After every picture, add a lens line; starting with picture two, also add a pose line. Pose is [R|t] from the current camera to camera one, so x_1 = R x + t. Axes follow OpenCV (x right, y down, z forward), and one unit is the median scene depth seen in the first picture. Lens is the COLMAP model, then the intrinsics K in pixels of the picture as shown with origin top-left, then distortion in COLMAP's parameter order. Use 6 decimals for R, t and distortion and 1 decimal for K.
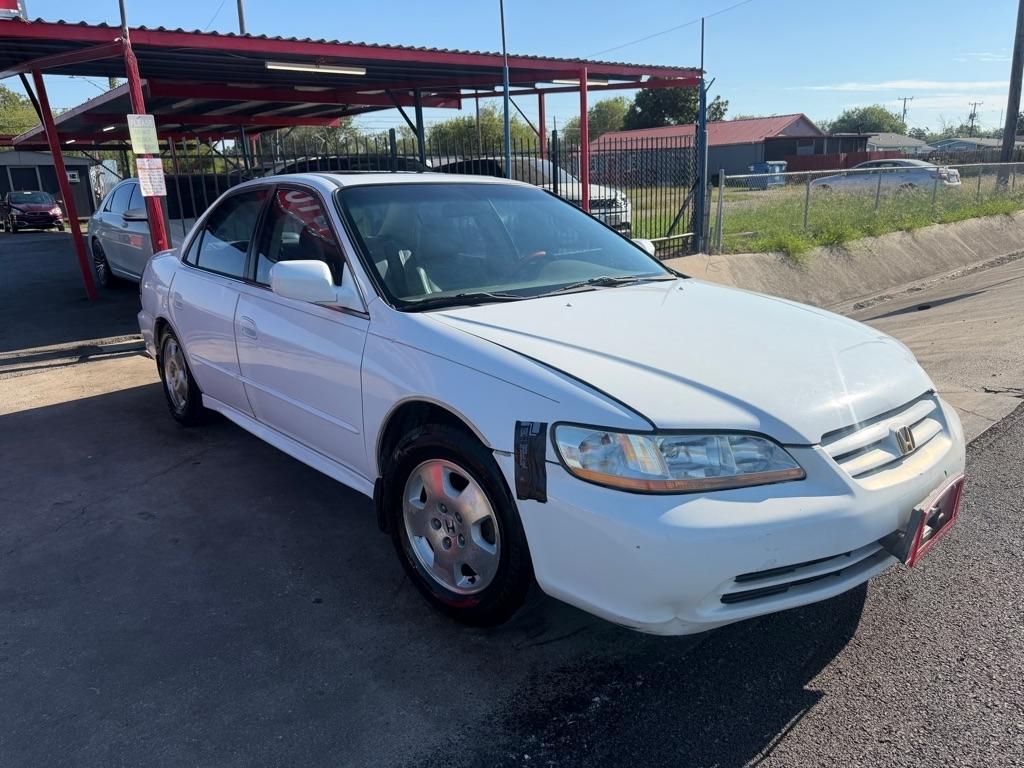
lens RADIAL K [[750.3, 0, 506.5], [0, 750.3, 373.8], [0, 0, 1]] dist [0.025584, -0.025933]
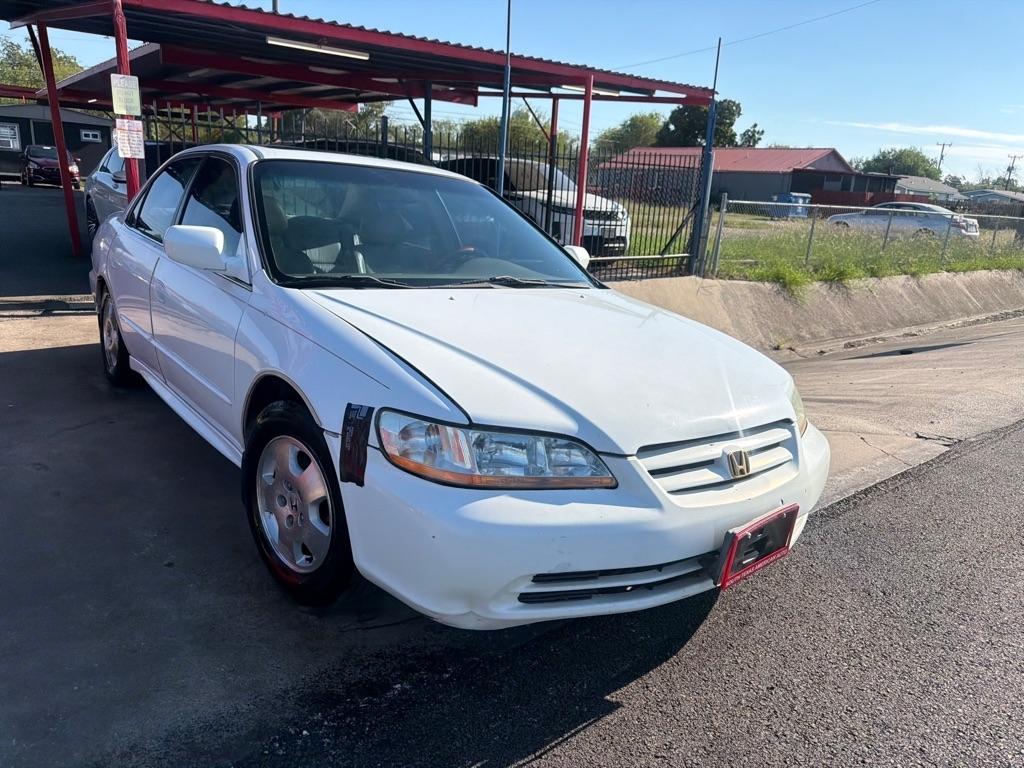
lens RADIAL K [[750.3, 0, 506.7], [0, 750.3, 391.1], [0, 0, 1]] dist [0.025584, -0.025933]
pose [[0.994311, 0.105804, -0.012313, 0.101227], [-0.105593, 0.994269, 0.016682, 0.003690], [0.014007, -0.015287, 0.999785, 0.001753]]
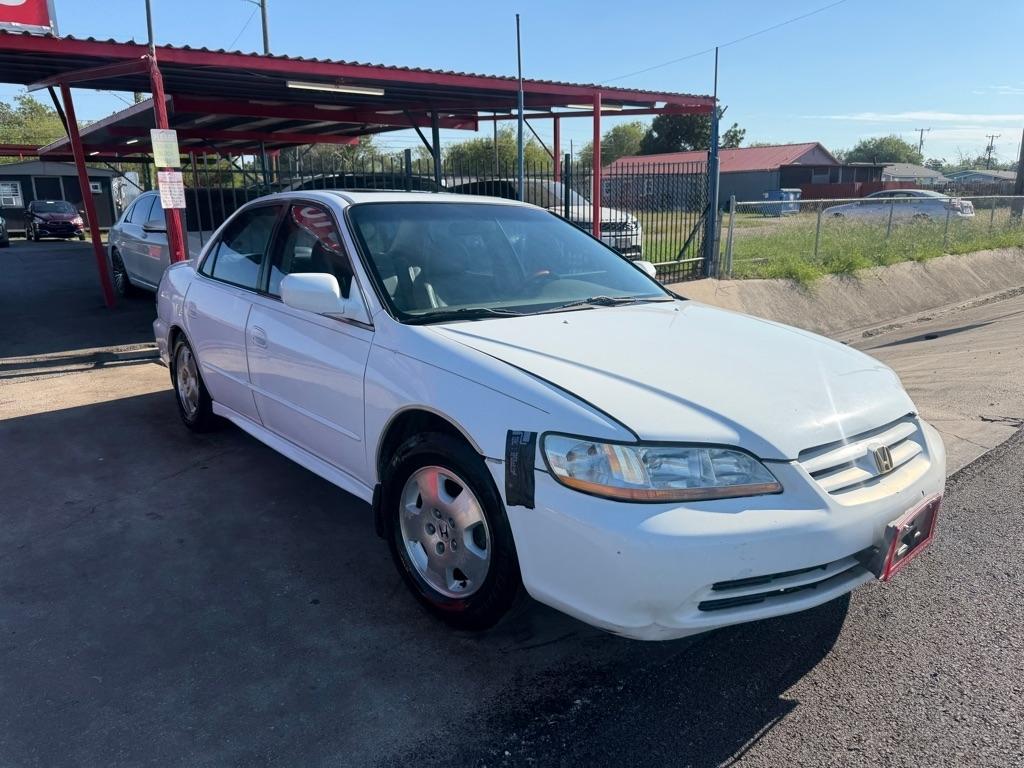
lens RADIAL K [[750.3, 0, 508.4], [0, 750.3, 374.7], [0, 0, 1]] dist [0.025584, -0.025933]
pose [[0.999550, 0.026979, -0.013104, 0.010900], [-0.027297, 0.999322, -0.024693, 0.004833], [0.012429, 0.025040, 0.999609, -0.020495]]
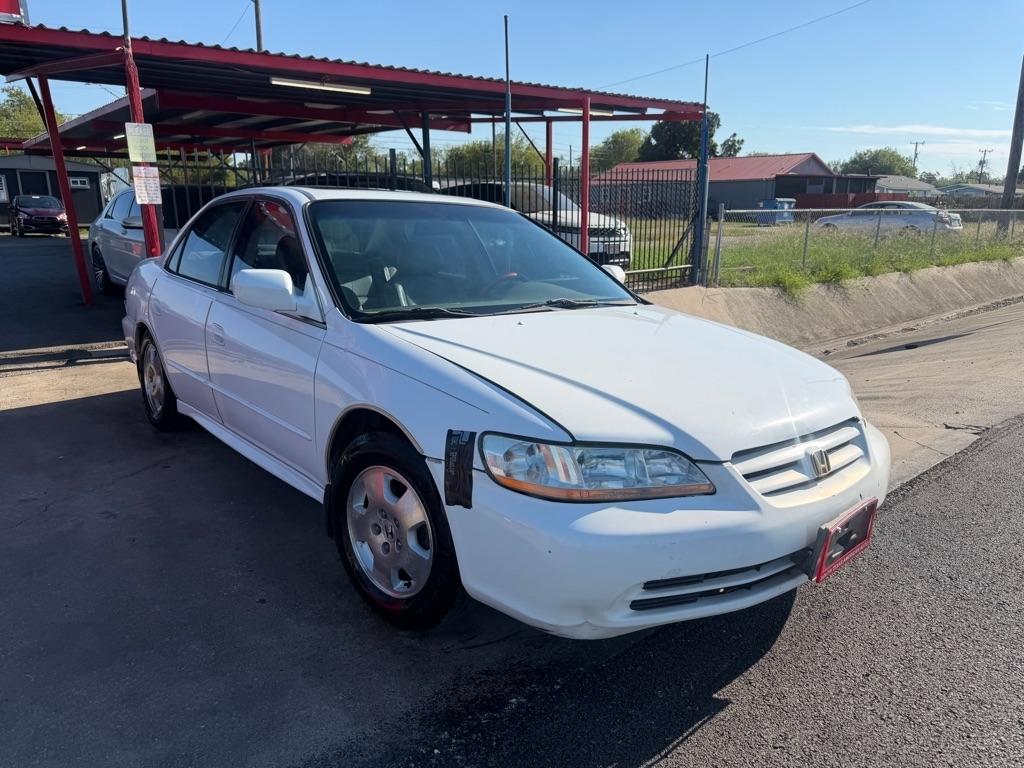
lens RADIAL K [[750.3, 0, 527.2], [0, 750.3, 387.9], [0, 0, 1]] dist [0.025584, -0.025933]
pose [[0.999088, 0.039932, 0.015151, 0.045400], [-0.039706, 0.999100, -0.014947, 0.007046], [-0.015734, 0.014332, 0.999773, -0.019013]]
